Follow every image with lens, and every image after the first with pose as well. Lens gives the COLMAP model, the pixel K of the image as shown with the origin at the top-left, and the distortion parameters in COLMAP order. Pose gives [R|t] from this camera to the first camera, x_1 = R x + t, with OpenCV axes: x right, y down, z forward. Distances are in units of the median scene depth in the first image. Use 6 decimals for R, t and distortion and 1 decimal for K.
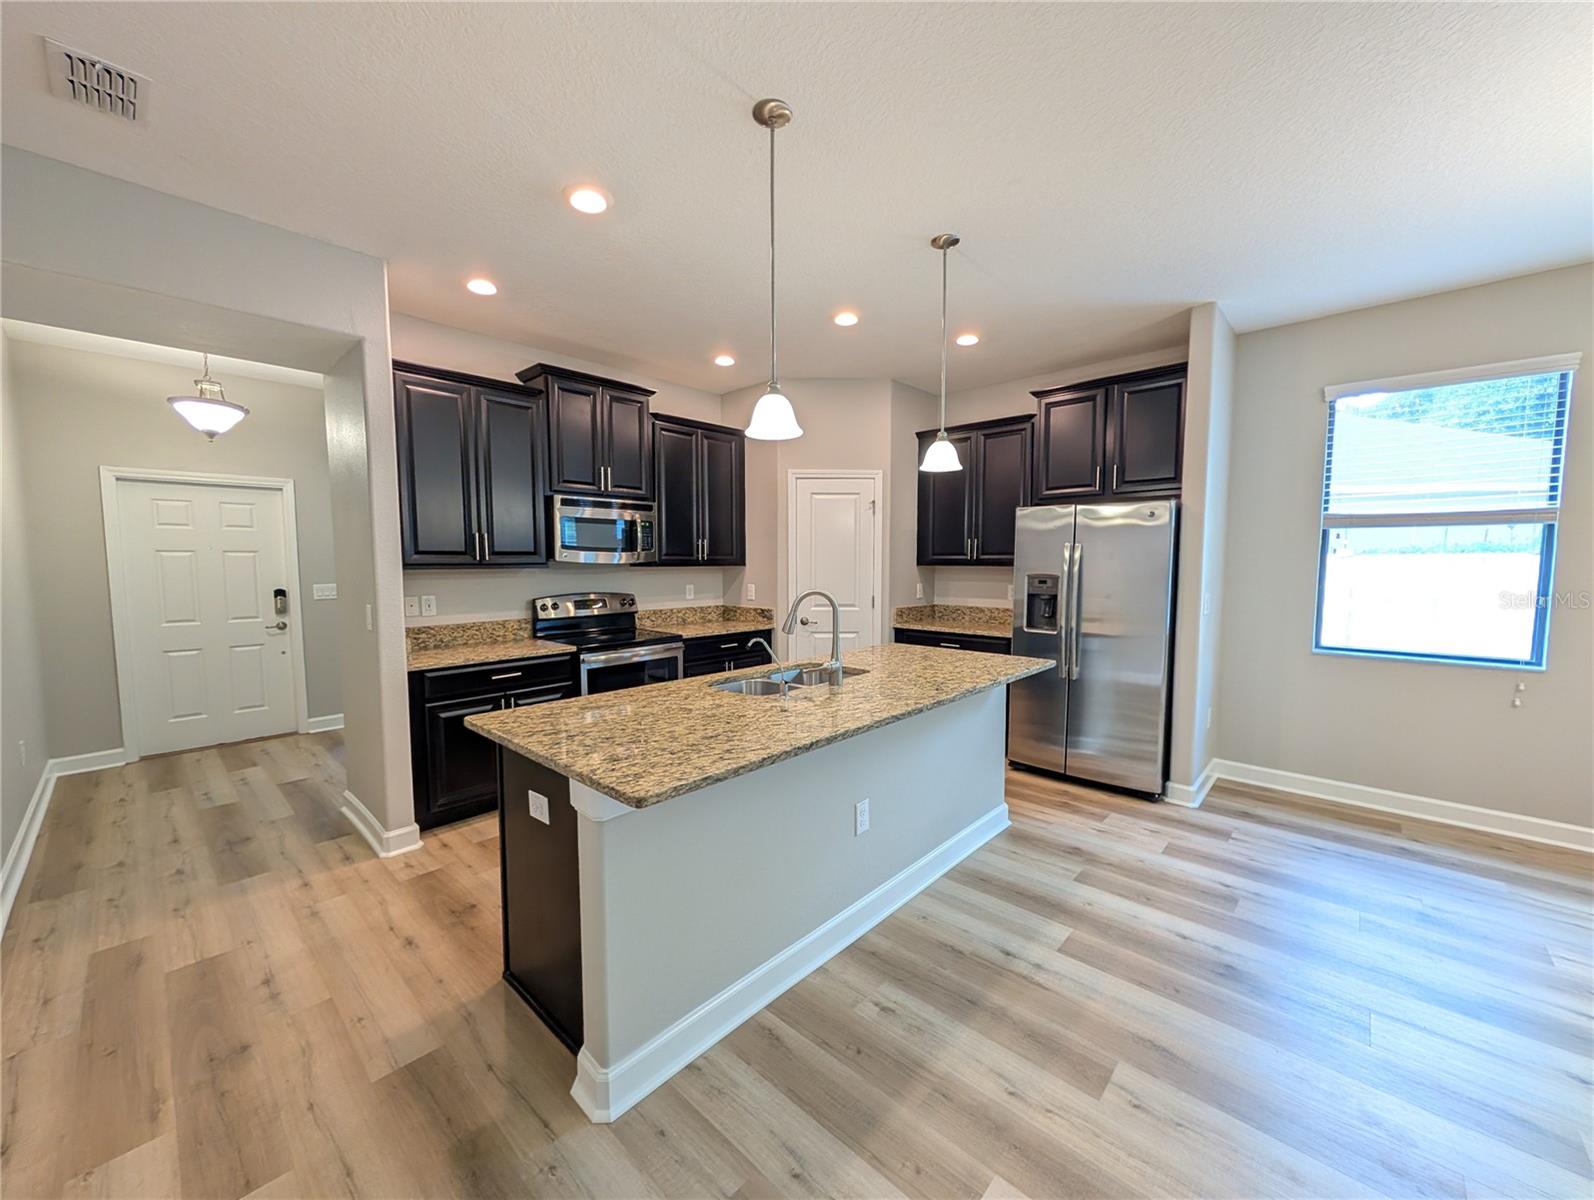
lens RADIAL K [[611.6, 0, 798.0], [0, 611.6, 604.6], [0, 0, 1]] dist [0.002447, -0.000555]
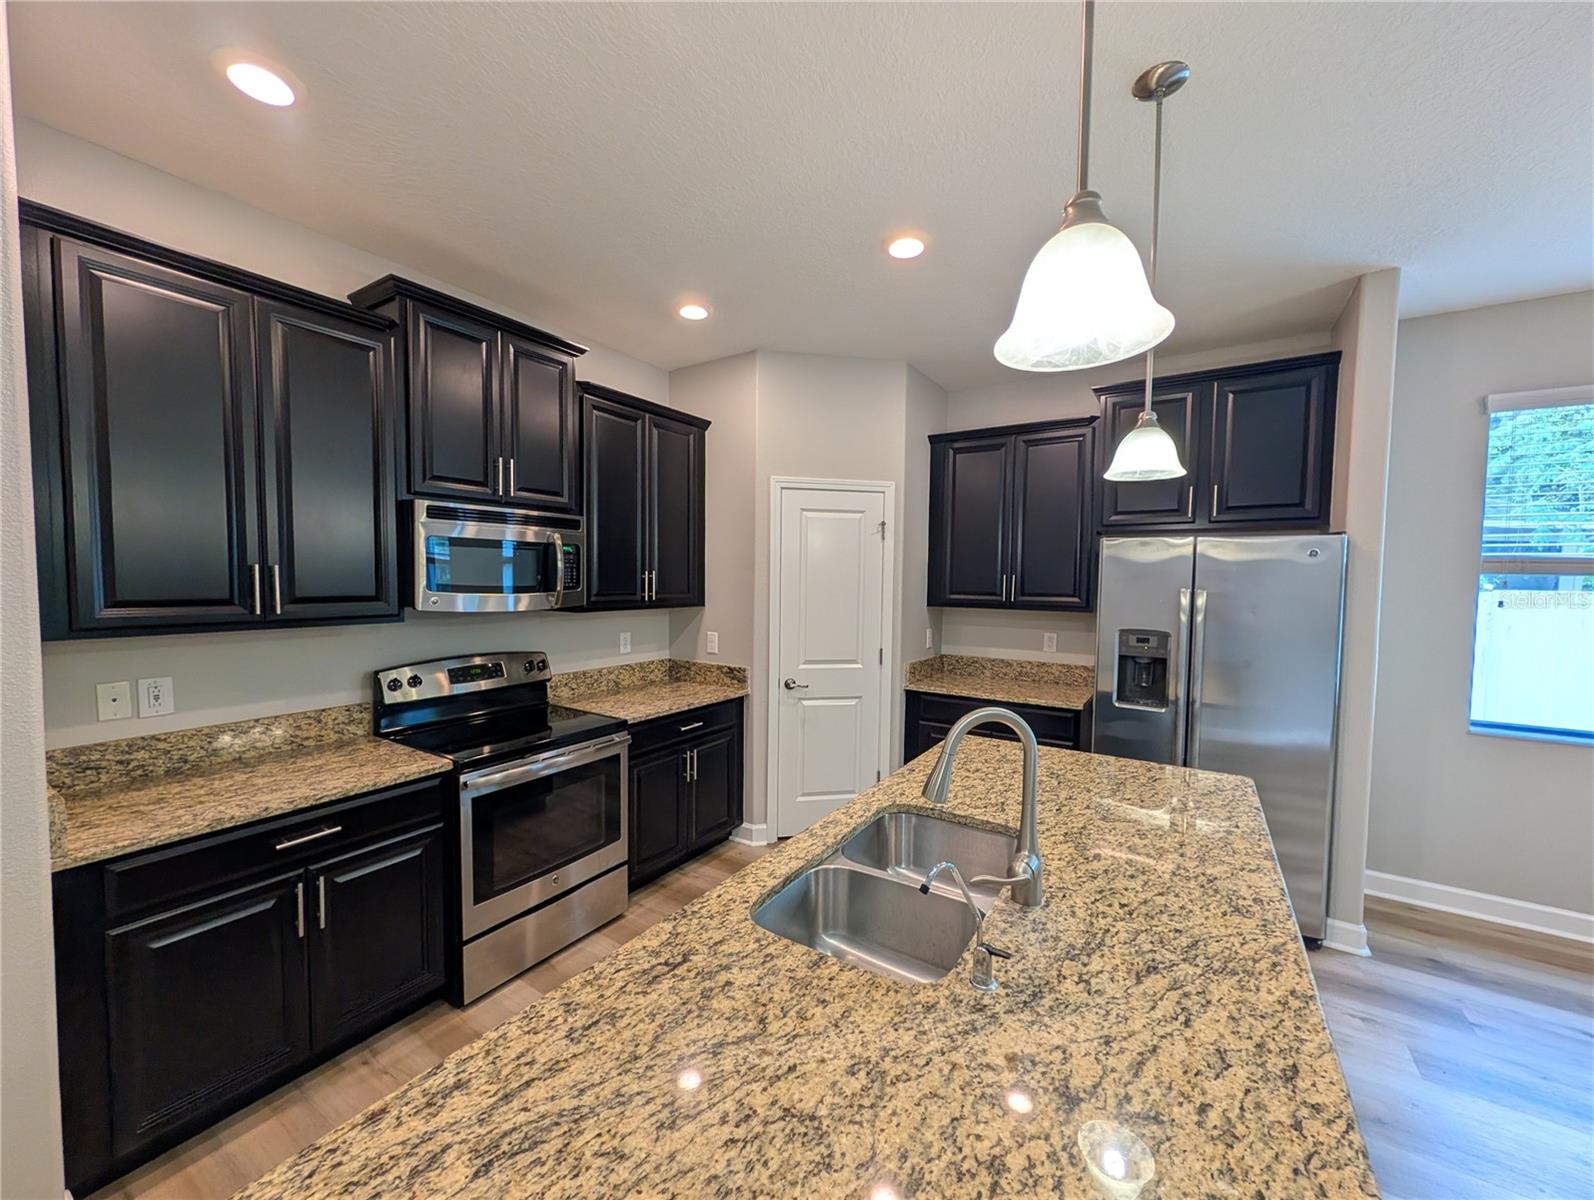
lens RADIAL K [[611.6, 0, 797.9], [0, 611.6, 603.5], [0, 0, 1]] dist [0.002447, -0.000555]
pose [[0.985234, 0.003955, 0.171170, -0.122139], [0.000700, 0.999632, -0.027123, -0.056718], [-0.171214, 0.026842, 0.984868, 0.323157]]
